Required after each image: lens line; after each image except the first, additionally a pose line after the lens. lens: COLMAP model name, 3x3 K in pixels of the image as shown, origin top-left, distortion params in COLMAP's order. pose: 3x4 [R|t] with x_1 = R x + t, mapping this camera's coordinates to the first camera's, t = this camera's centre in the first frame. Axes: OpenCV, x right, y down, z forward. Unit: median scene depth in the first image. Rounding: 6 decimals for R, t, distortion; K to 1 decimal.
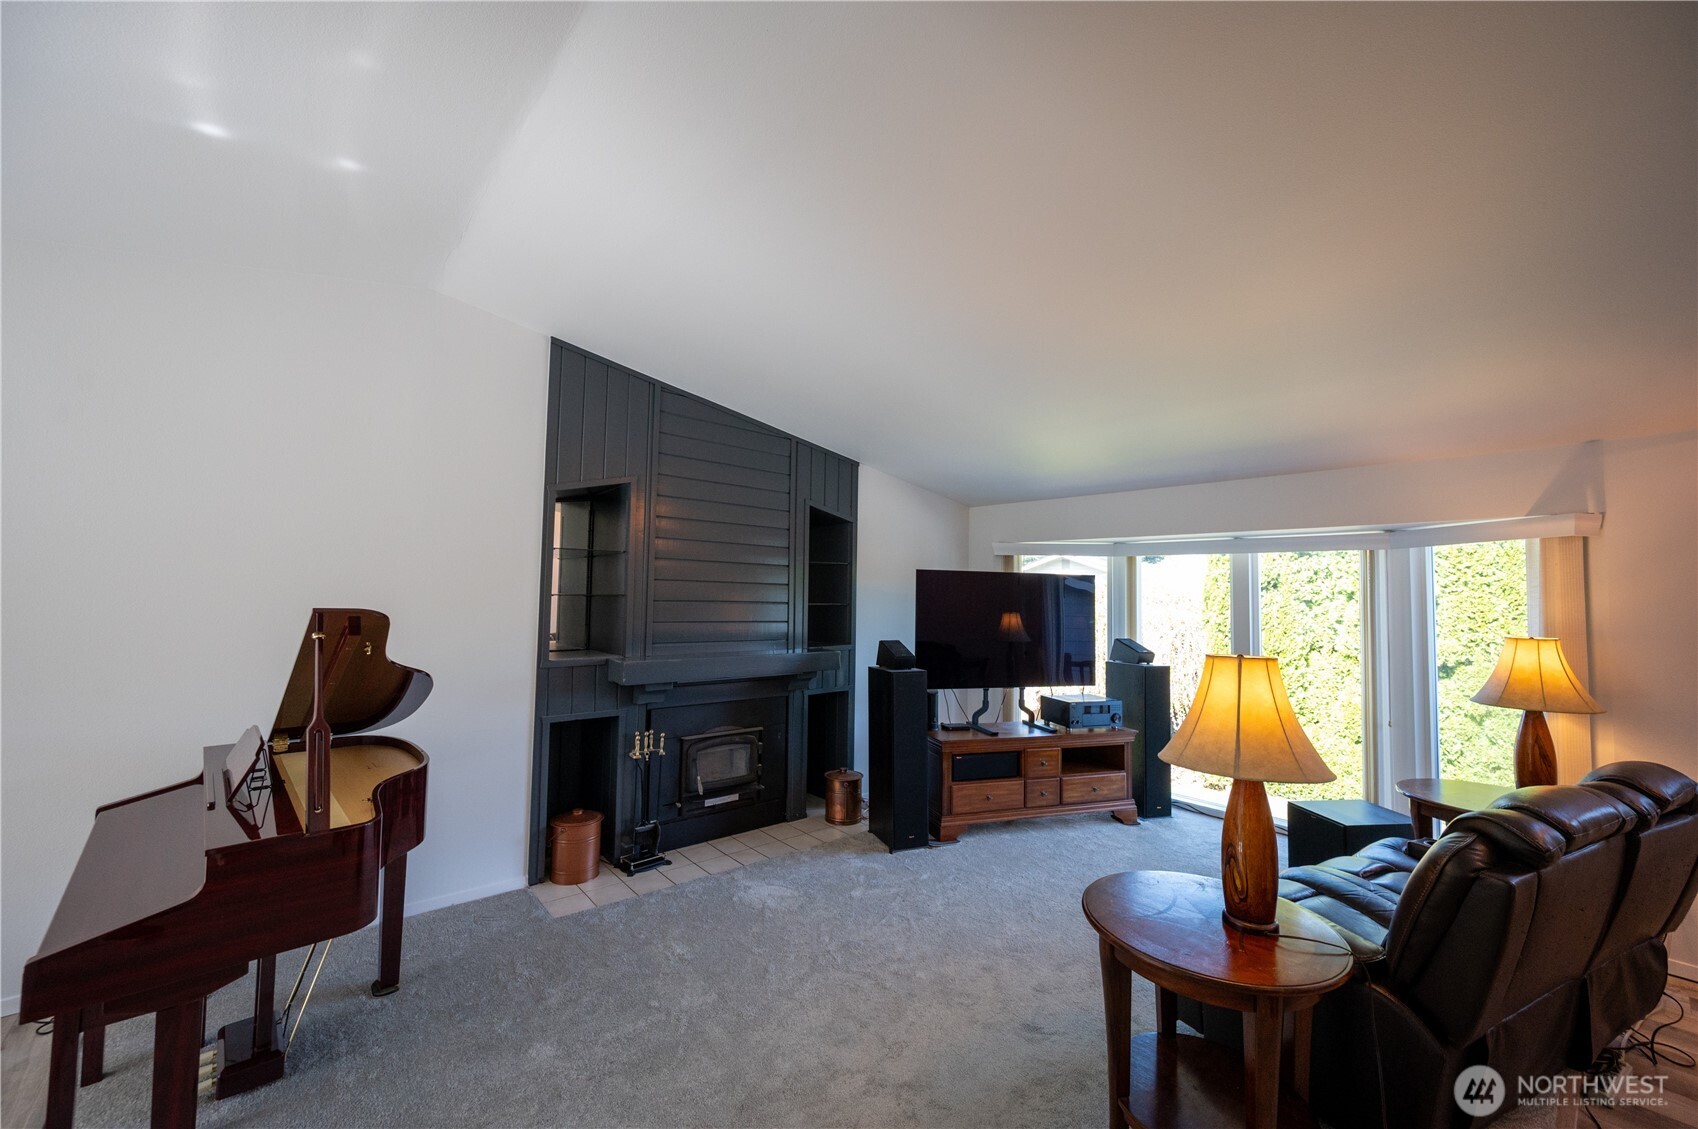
lens RADIAL K [[663.1, 0, 856.8], [0, 663.1, 565.4], [0, 0, 1]] dist [-0.001620, 0.000140]
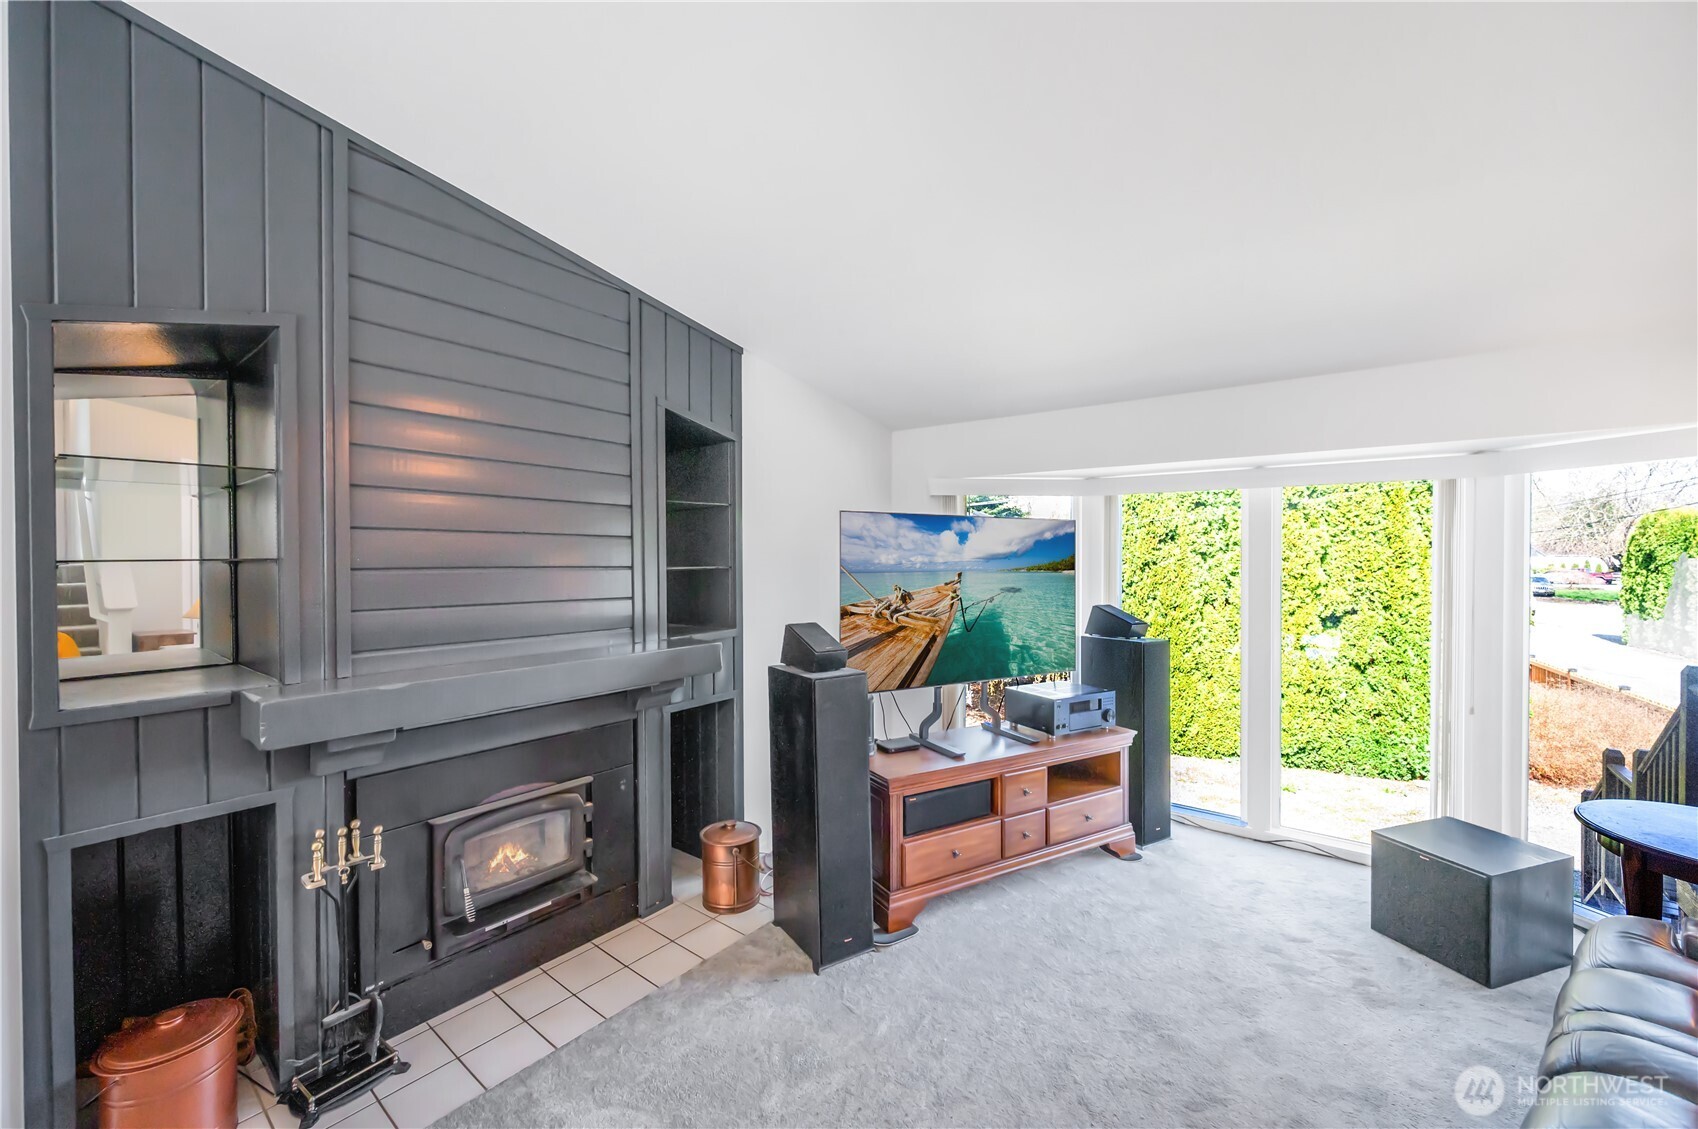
lens RADIAL K [[663.1, 0, 856.8], [0, 663.1, 565.4], [0, 0, 1]] dist [-0.001620, 0.000140]
pose [[0.979062, -0.020659, 0.202509, -0.024859], [0.008421, 0.998095, 0.061112, 0.019460], [-0.203386, -0.058127, 0.977372, 0.363677]]
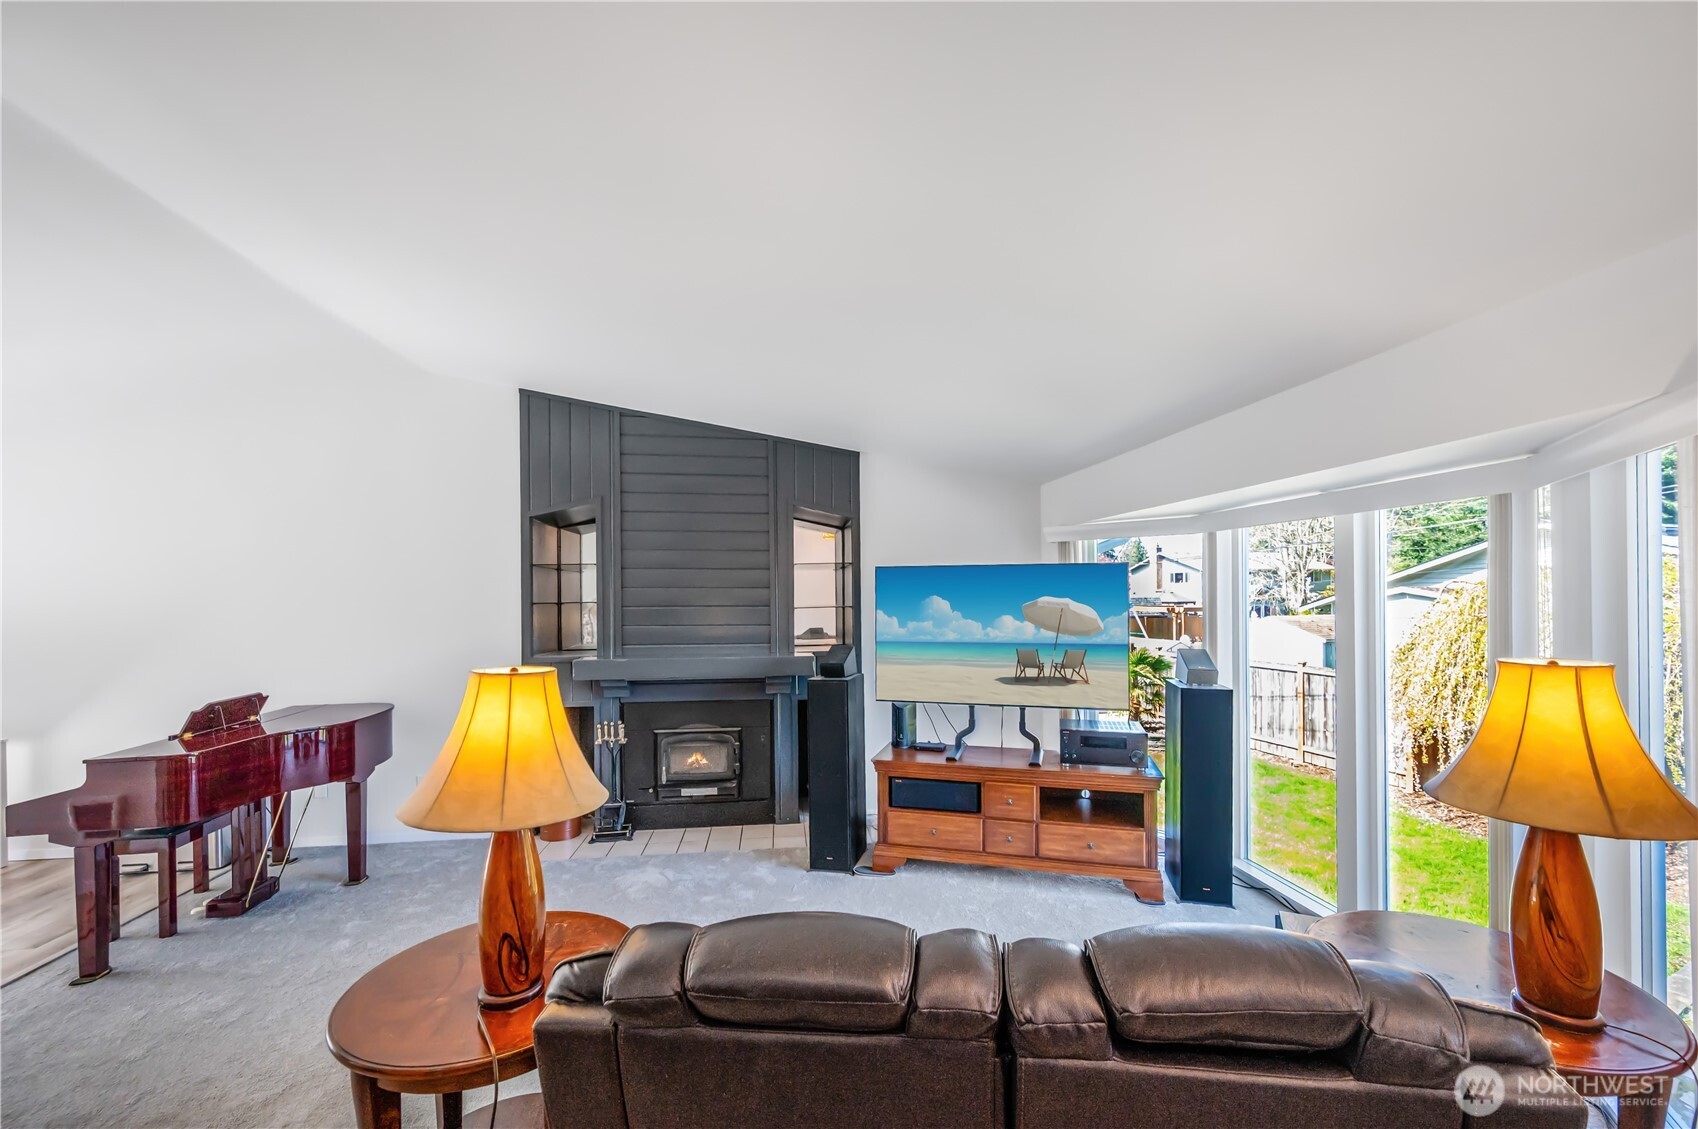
lens RADIAL K [[660.9, 0, 851.8], [0, 660.9, 593.7], [0, 0, 1]] dist [-0.000217, 0.000050]
pose [[0.842745, -0.023291, -0.537809, 0.536158], [0.046165, 0.998510, 0.029097, 0.015332], [0.536330, -0.049349, 0.842565, 0.232342]]
